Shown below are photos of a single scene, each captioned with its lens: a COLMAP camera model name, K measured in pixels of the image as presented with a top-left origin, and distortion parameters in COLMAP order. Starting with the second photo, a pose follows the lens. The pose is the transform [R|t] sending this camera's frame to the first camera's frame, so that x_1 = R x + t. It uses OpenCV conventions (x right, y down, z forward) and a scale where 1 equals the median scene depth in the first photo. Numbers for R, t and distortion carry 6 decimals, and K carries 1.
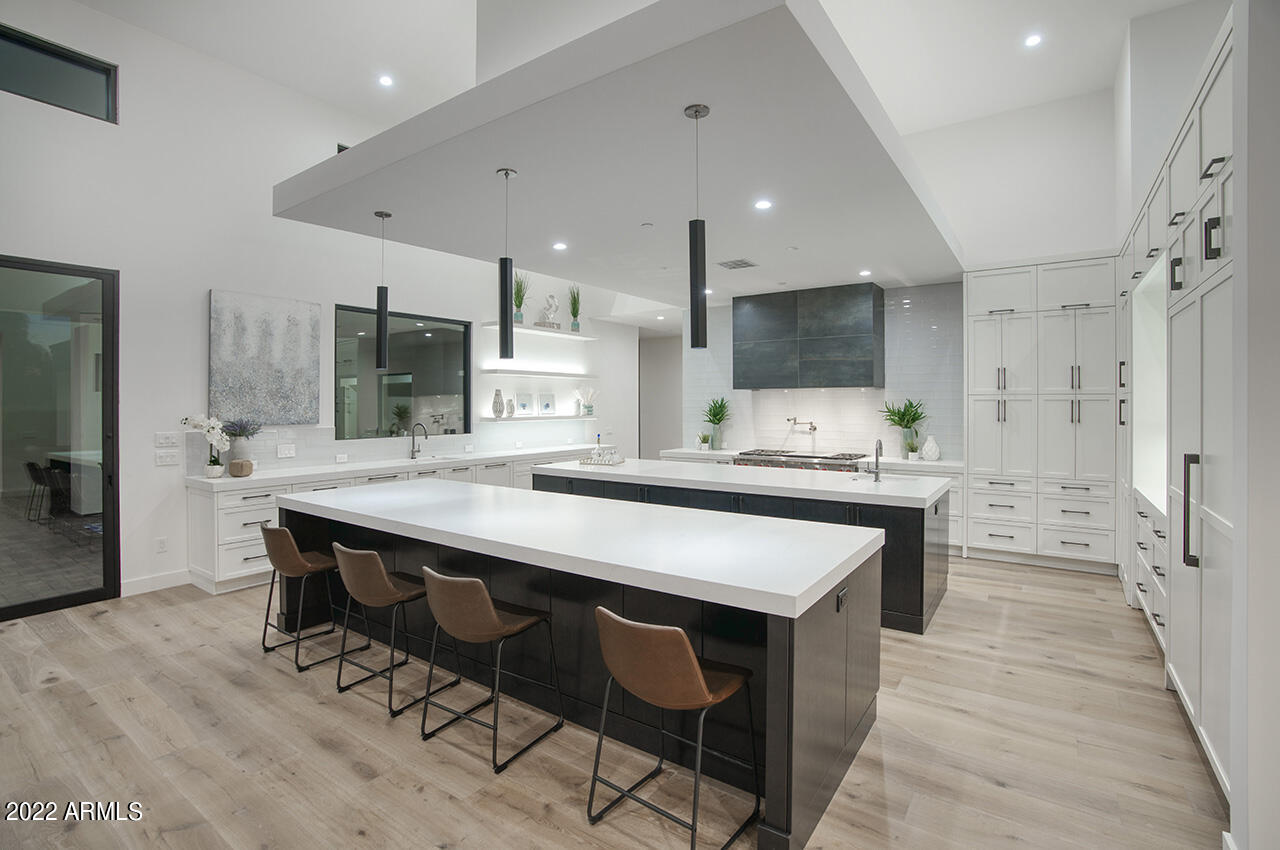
lens RADIAL K [[595.7, 0, 627.0], [0, 595.7, 413.2], [0, 0, 1]] dist [-0.012792, 0.000205]
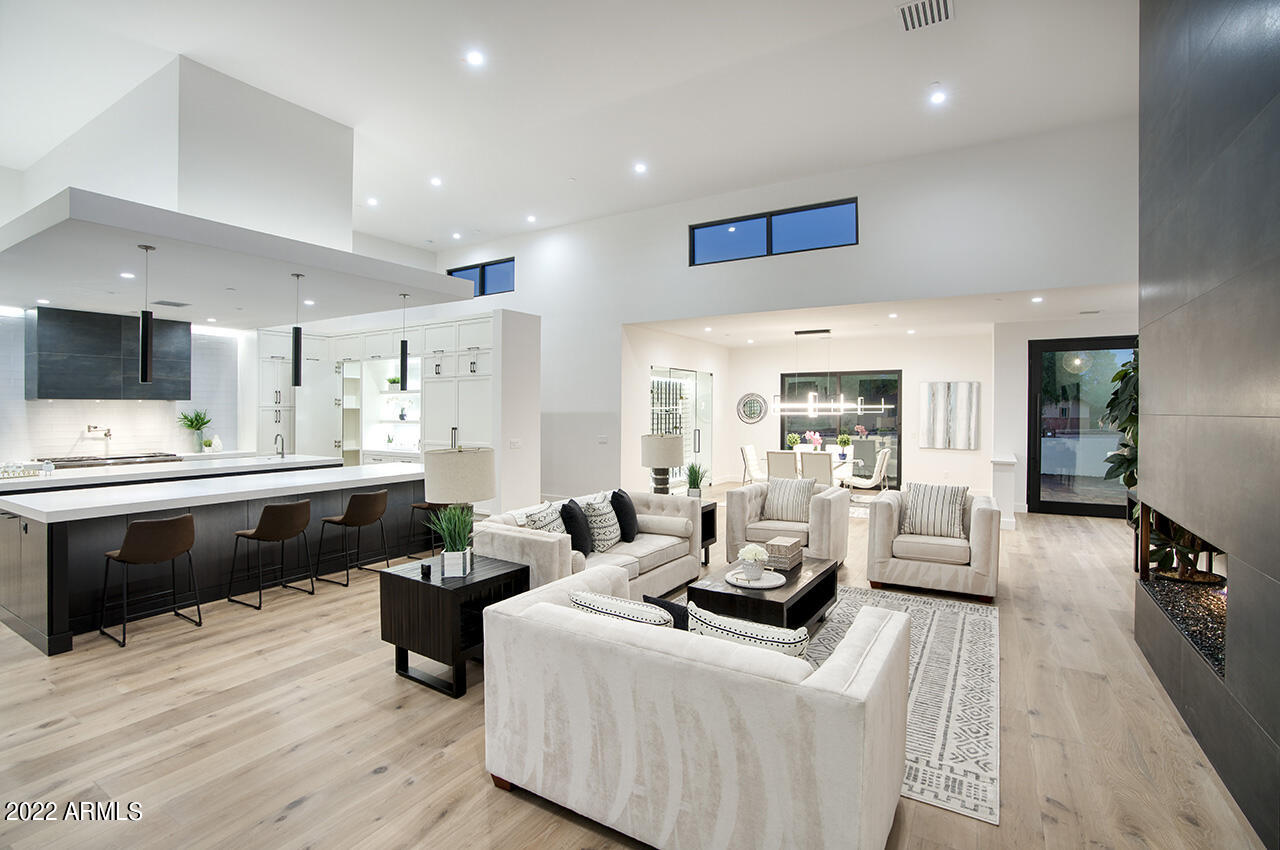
lens RADIAL K [[595.7, 0, 627.0], [0, 595.7, 413.2], [0, 0, 1]] dist [-0.012792, 0.000205]
pose [[-0.061340, -0.002890, 0.998113, -1.108136], [0.018549, 0.999820, 0.004035, -0.001851], [-0.997945, 0.018762, -0.061275, 0.098366]]
